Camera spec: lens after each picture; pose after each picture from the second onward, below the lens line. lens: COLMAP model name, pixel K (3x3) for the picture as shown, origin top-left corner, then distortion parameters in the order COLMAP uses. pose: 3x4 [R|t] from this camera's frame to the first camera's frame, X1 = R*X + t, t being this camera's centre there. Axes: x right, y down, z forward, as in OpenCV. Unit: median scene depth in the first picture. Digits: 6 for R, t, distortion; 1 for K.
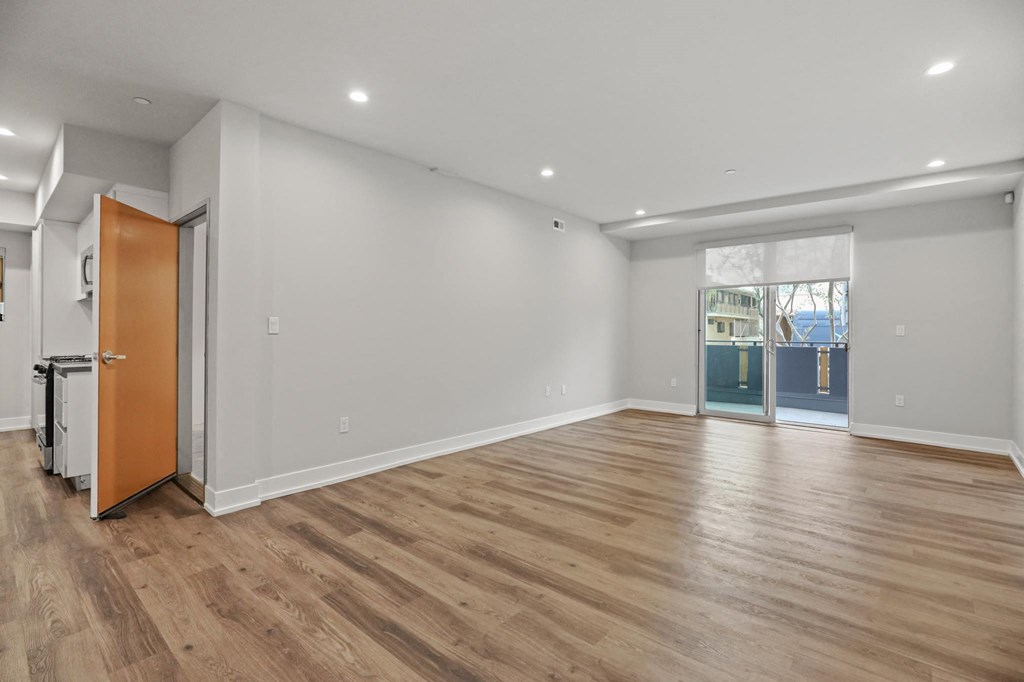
lens RADIAL K [[477.1, 0, 507.9], [0, 477.1, 334.5], [0, 0, 1]] dist [-0.033256, 0.010001]
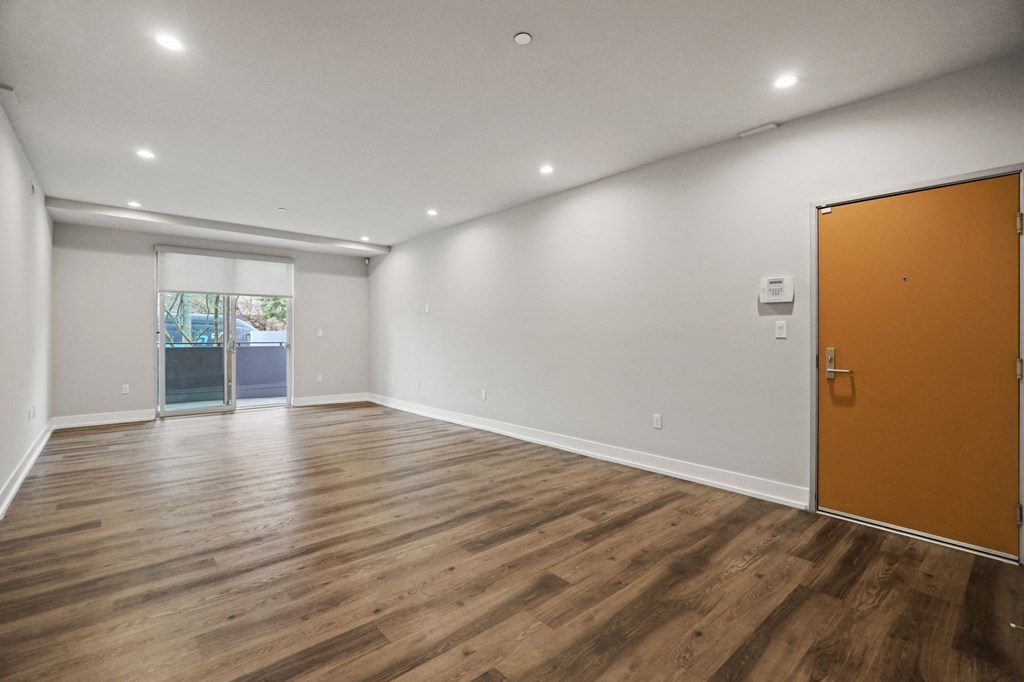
lens RADIAL K [[477.1, 0, 507.9], [0, 477.1, 334.5], [0, 0, 1]] dist [-0.033256, 0.010001]
pose [[0.124965, -0.004380, 0.992152, -0.799075], [0.006239, 0.999974, 0.003629, -0.006976], [-0.992142, 0.005737, 0.124989, 0.235354]]
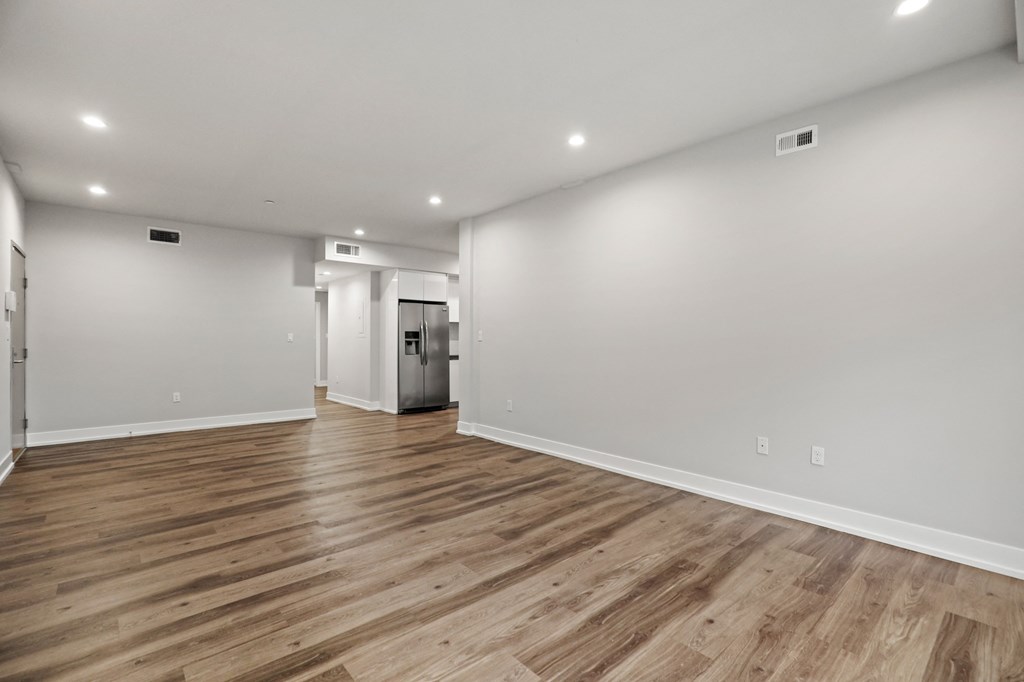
lens RADIAL K [[477.1, 0, 507.9], [0, 477.1, 334.5], [0, 0, 1]] dist [-0.033256, 0.010001]
pose [[-0.133810, -0.013056, -0.990921, 0.976247], [-0.017908, 0.999782, -0.010754, -0.003089], [0.990845, 0.016307, -0.134015, 1.092654]]
